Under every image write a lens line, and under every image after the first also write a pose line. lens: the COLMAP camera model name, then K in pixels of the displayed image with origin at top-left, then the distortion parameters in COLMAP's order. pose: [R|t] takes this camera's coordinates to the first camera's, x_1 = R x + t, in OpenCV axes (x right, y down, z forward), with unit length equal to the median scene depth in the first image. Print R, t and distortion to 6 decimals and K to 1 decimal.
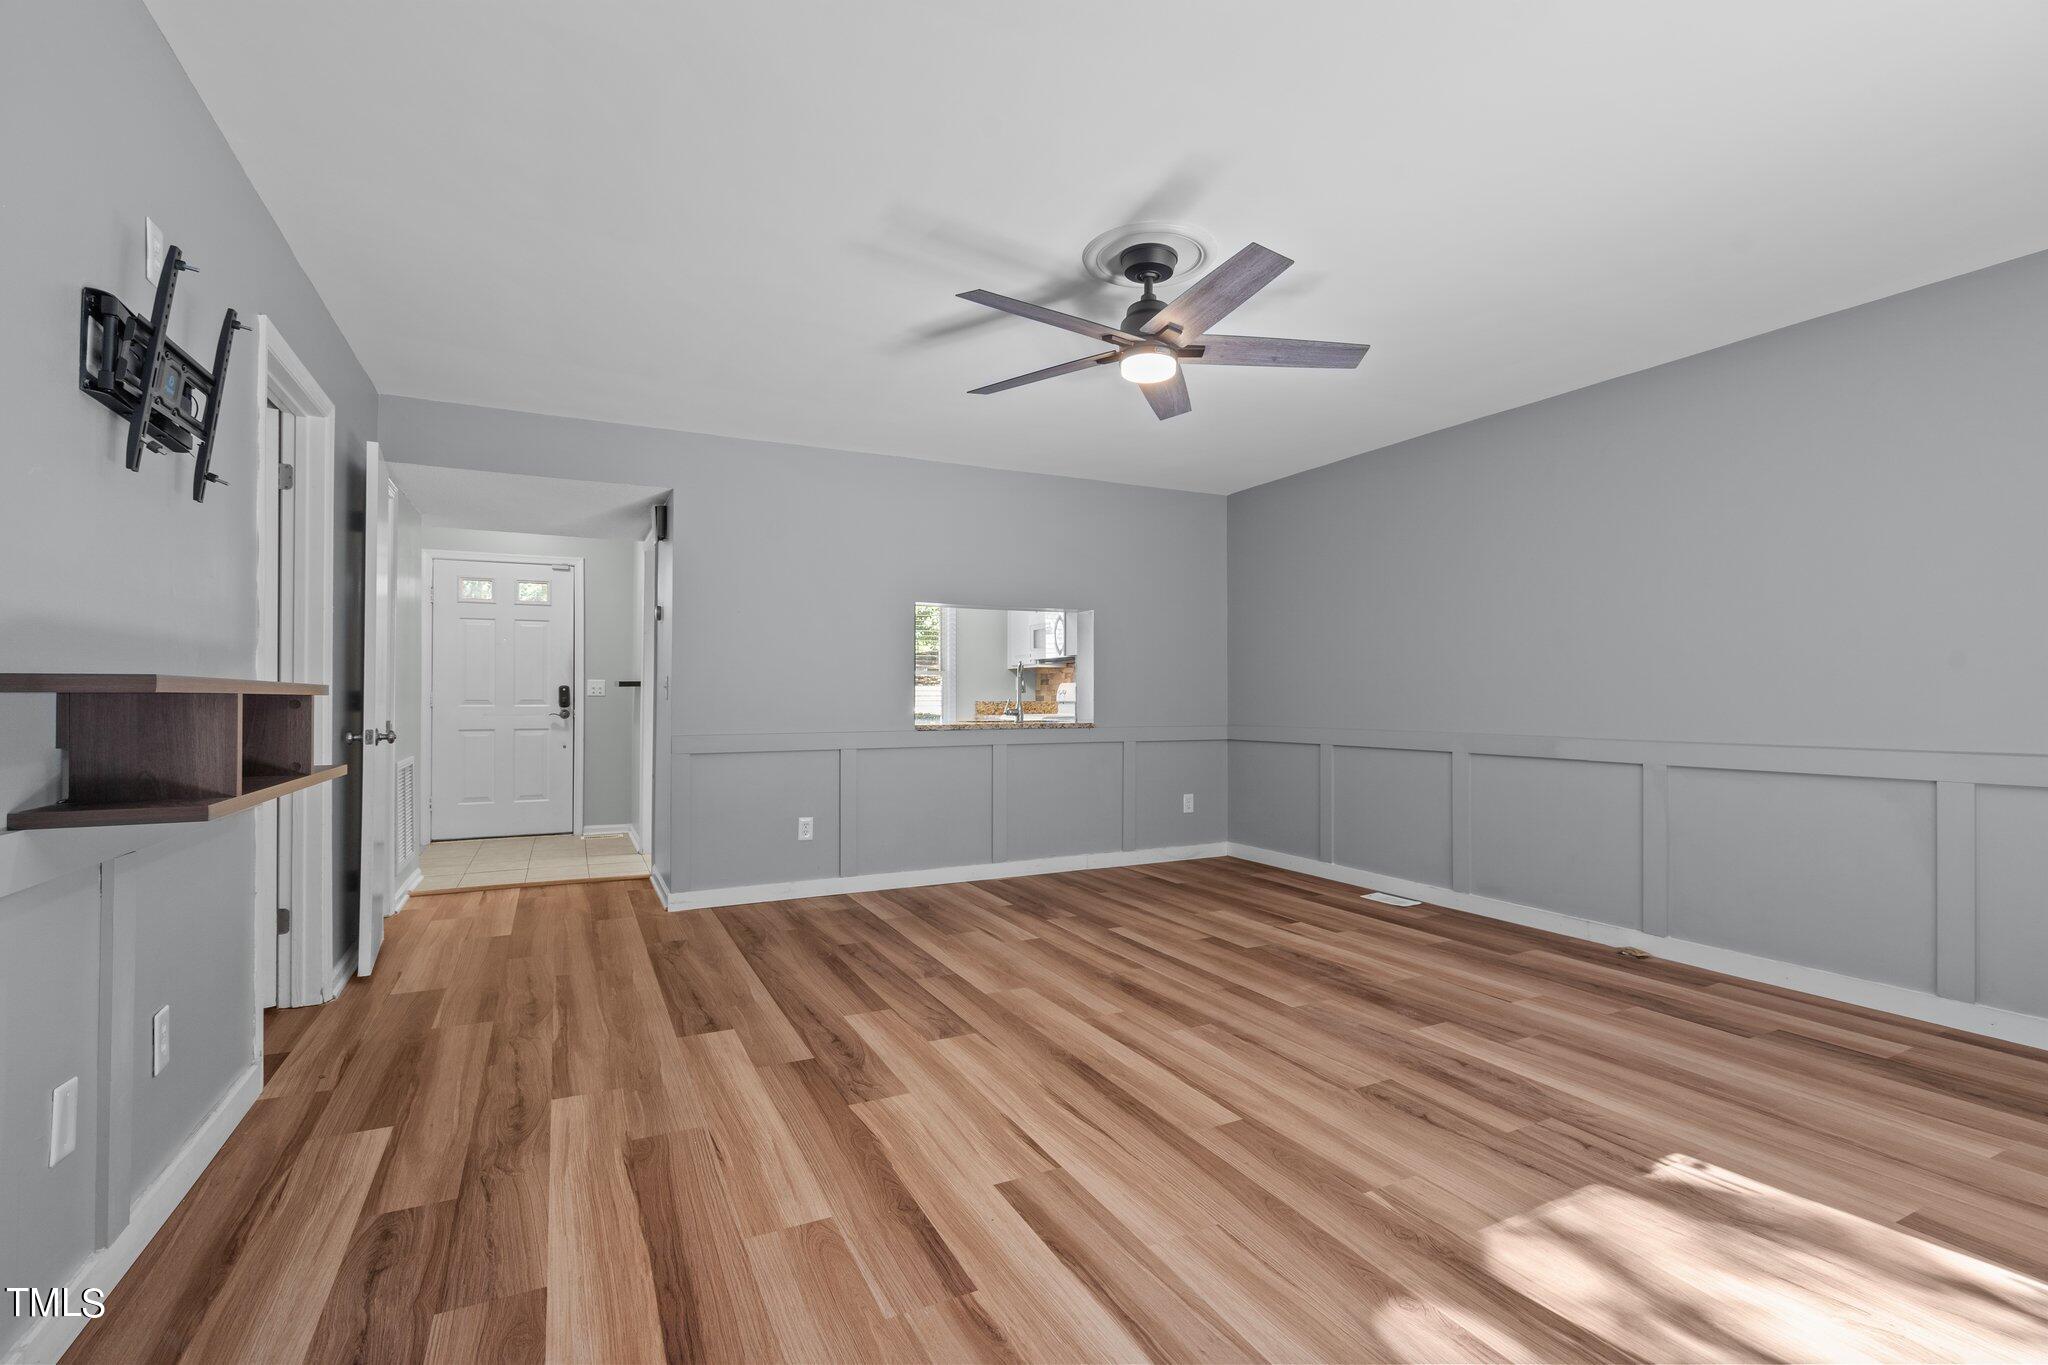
lens RADIAL K [[933.8, 0, 1009.6], [0, 933.8, 677.8], [0, 0, 1]] dist [-0.013857, 0.000378]
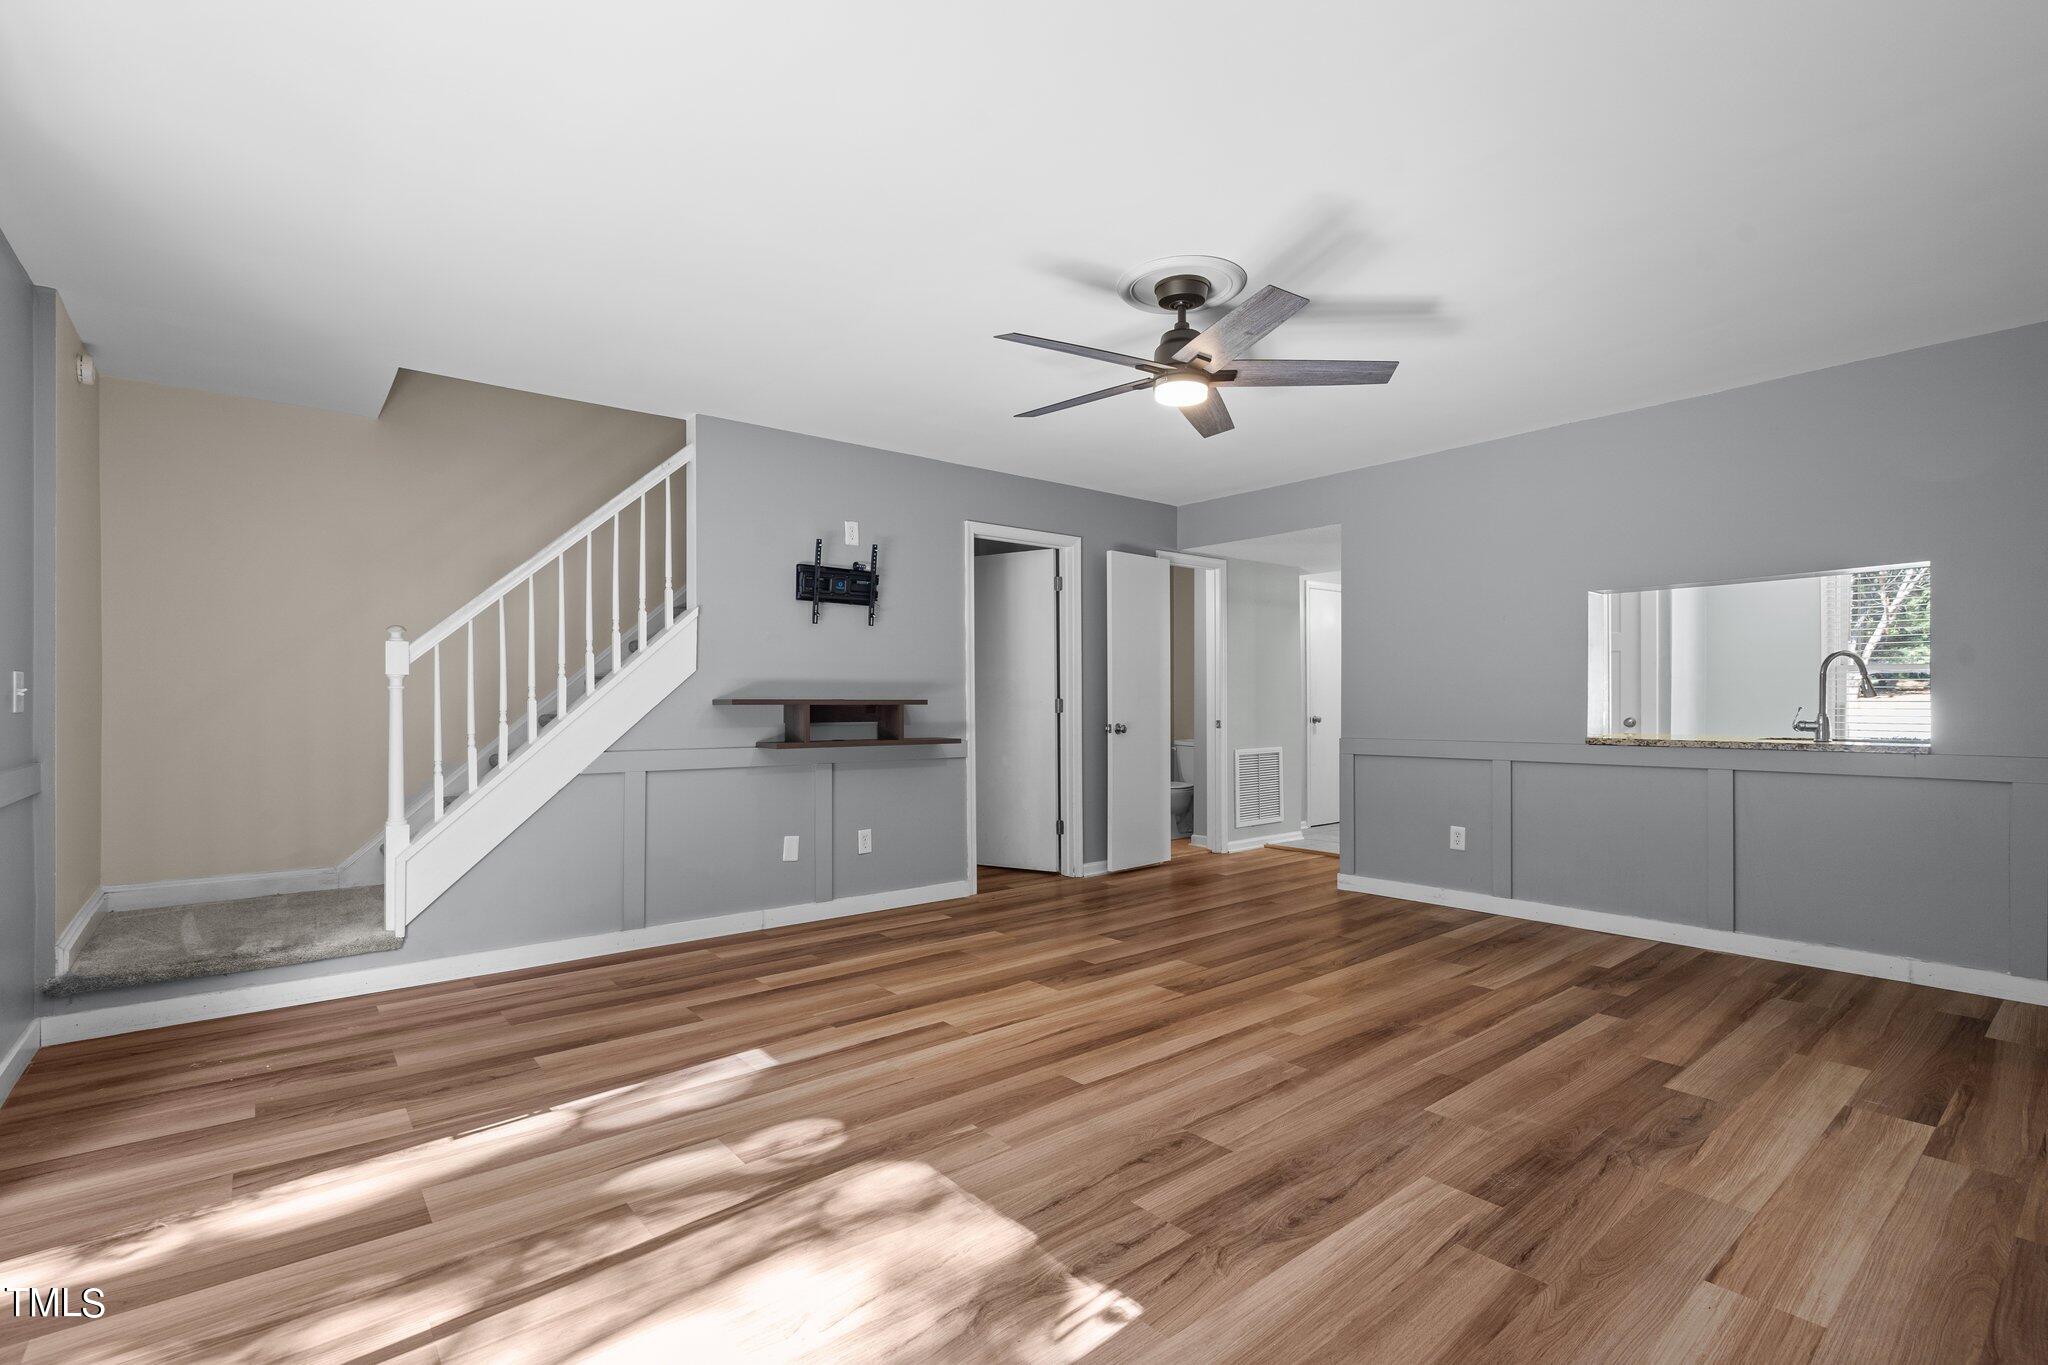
lens RADIAL K [[933.8, 0, 1005.3], [0, 933.8, 697.9], [0, 0, 1]] dist [-0.013857, 0.000378]
pose [[0.222319, 0.001134, -0.974973, 1.097149], [0.019730, 0.999789, 0.005662, -0.002728], [0.974774, -0.020495, 0.222249, 0.547786]]
